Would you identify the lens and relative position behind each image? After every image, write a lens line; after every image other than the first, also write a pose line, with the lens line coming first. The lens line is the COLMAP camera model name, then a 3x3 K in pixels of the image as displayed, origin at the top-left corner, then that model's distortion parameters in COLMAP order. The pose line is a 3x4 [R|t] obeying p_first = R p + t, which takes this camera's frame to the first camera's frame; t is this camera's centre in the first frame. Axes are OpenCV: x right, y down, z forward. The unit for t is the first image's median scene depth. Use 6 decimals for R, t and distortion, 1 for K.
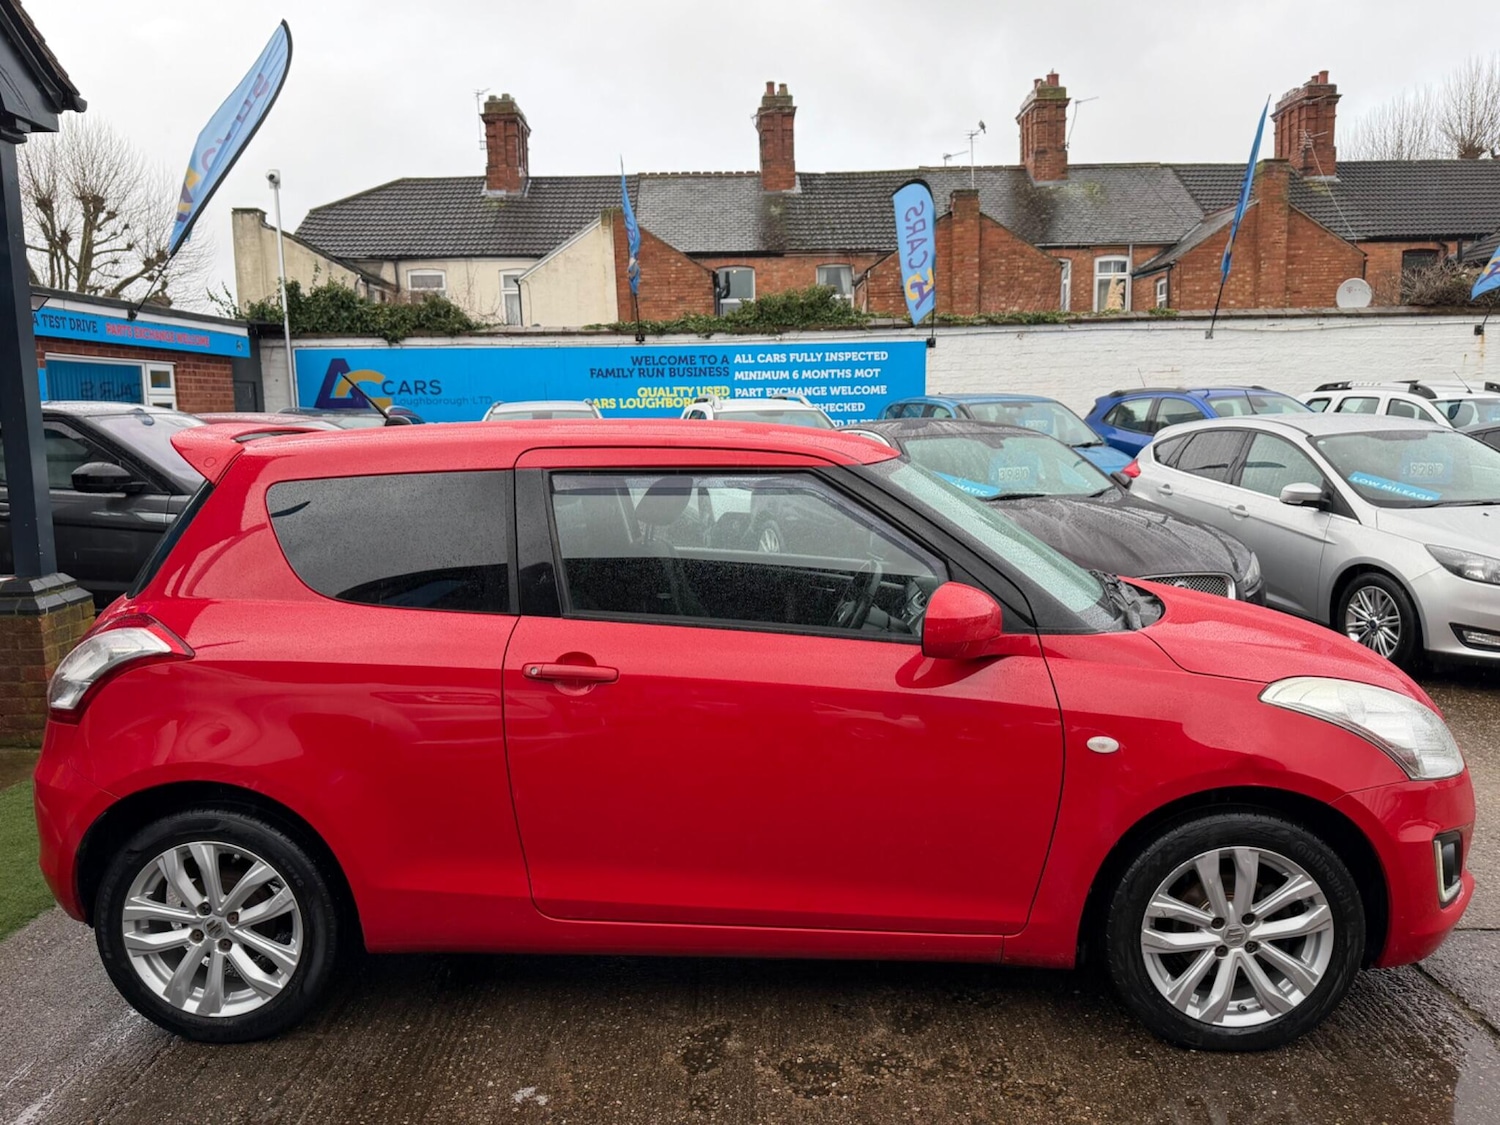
lens RADIAL K [[1217.5, 0, 747.6], [0, 1217.5, 513.0], [0, 0, 1]] dist [0.049209, -0.000347]
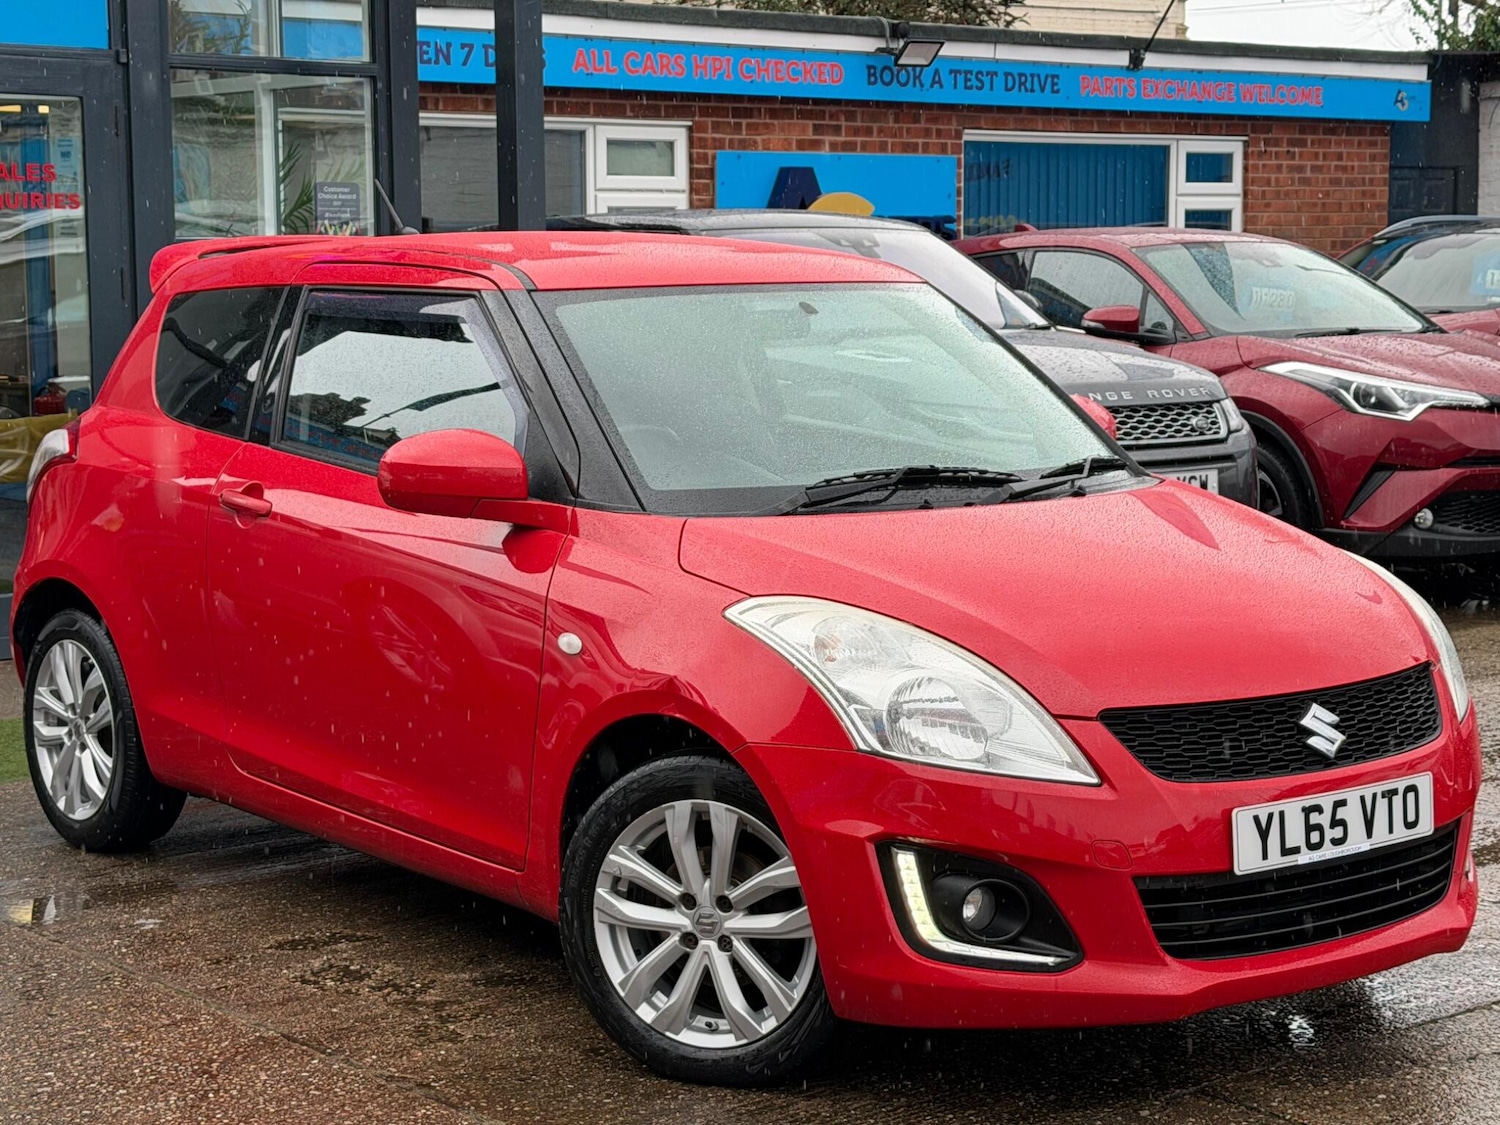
lens RADIAL K [[2790.9, 0, 744.7], [0, 2790.9, 553.5], [0, 0, 1]] dist [0.151385, -0.084236]
pose [[0.648527, 0.093132, -0.755473, 0.812223], [-0.070240, 0.995574, 0.062435, 0.008514], [0.757944, 0.012574, 0.652199, -0.035362]]
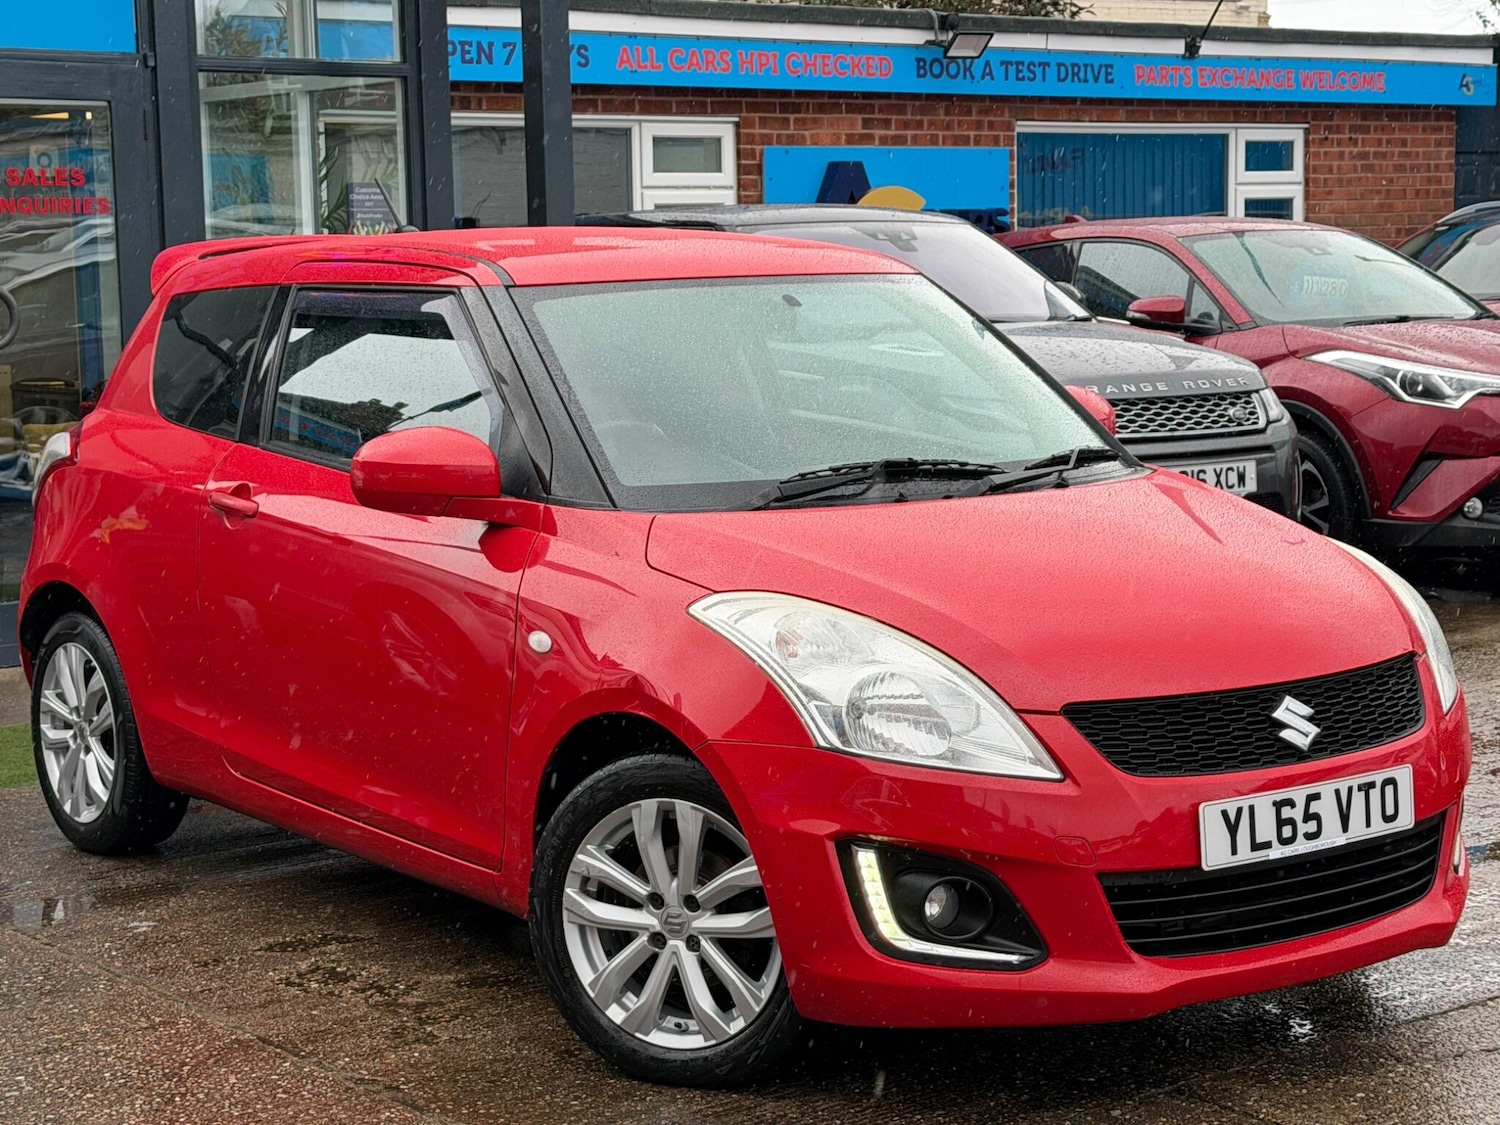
lens RADIAL K [[2791.2, 0, 750.0], [0, 2791.2, 562.5], [0, 0, 1]] dist [0.152788, -0.099007]
pose [[0.623960, 0.089569, -0.776306, 0.829972], [-0.058053, 0.995978, 0.068254, 0.007559], [0.779297, 0.002479, 0.626650, 0.000634]]
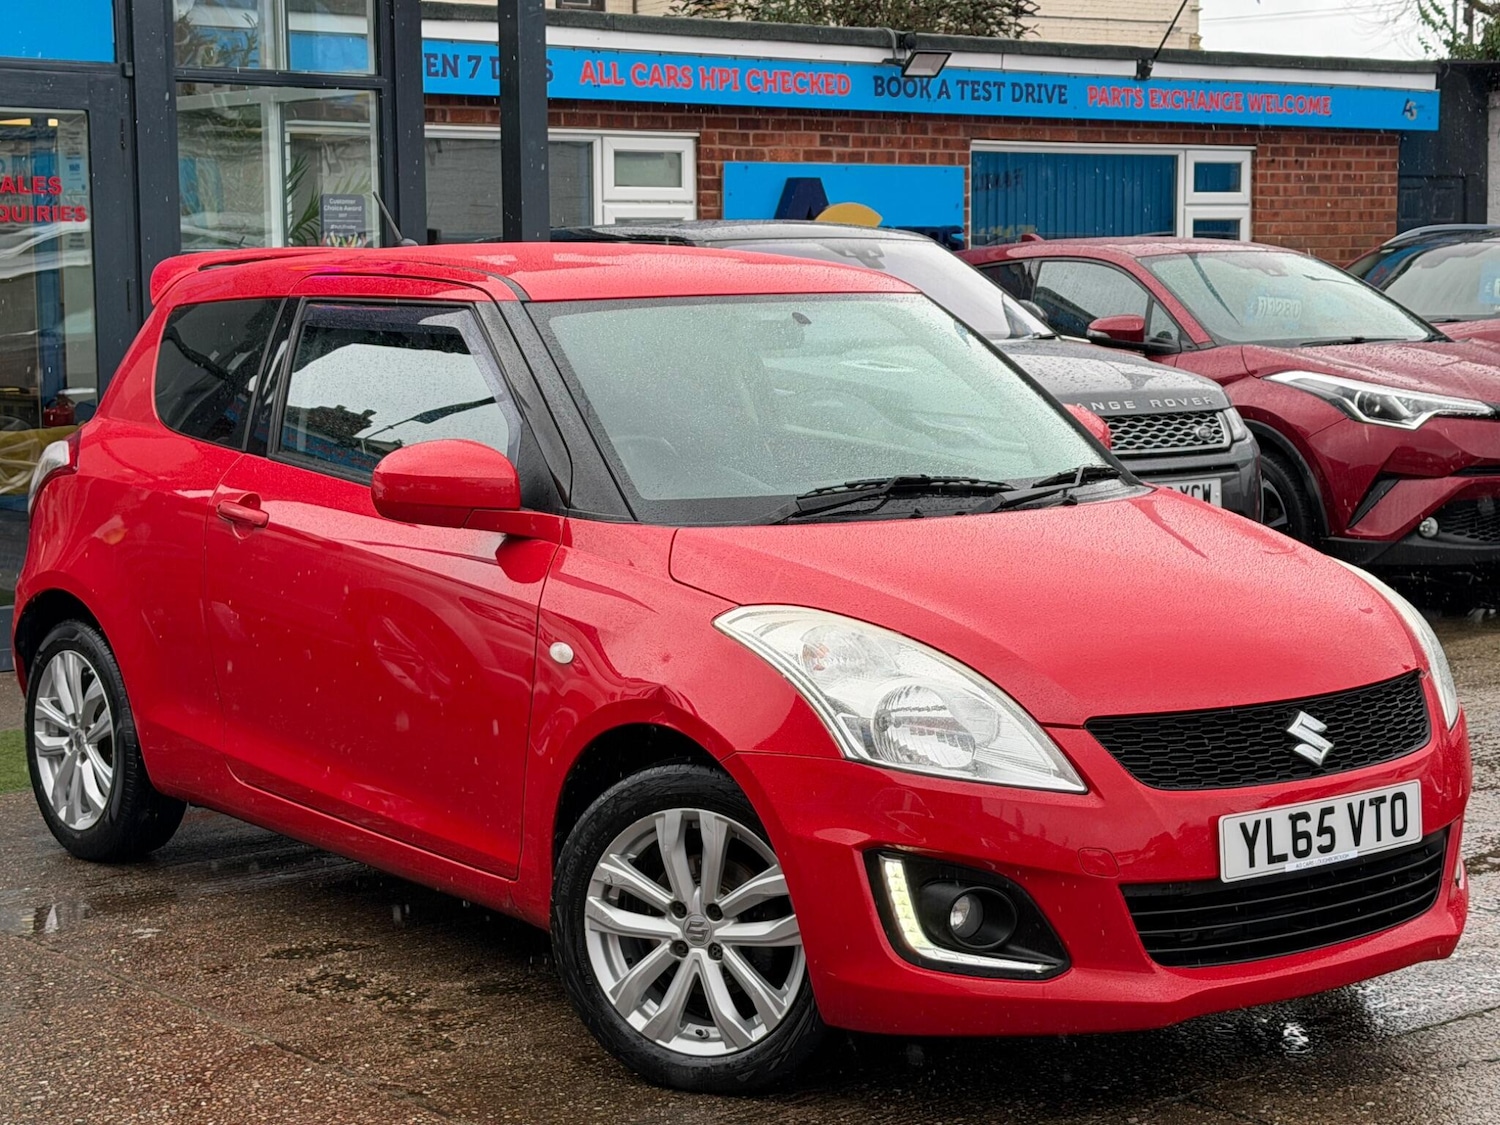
lens RADIAL K [[2790.9, 0, 744.7], [0, 2790.9, 553.5], [0, 0, 1]] dist [0.151385, -0.084236]
pose [[0.643875, 0.089076, -0.759928, 0.820335], [-0.067966, 0.995932, 0.059154, 0.008013], [0.762106, 0.013562, 0.647310, -0.031307]]
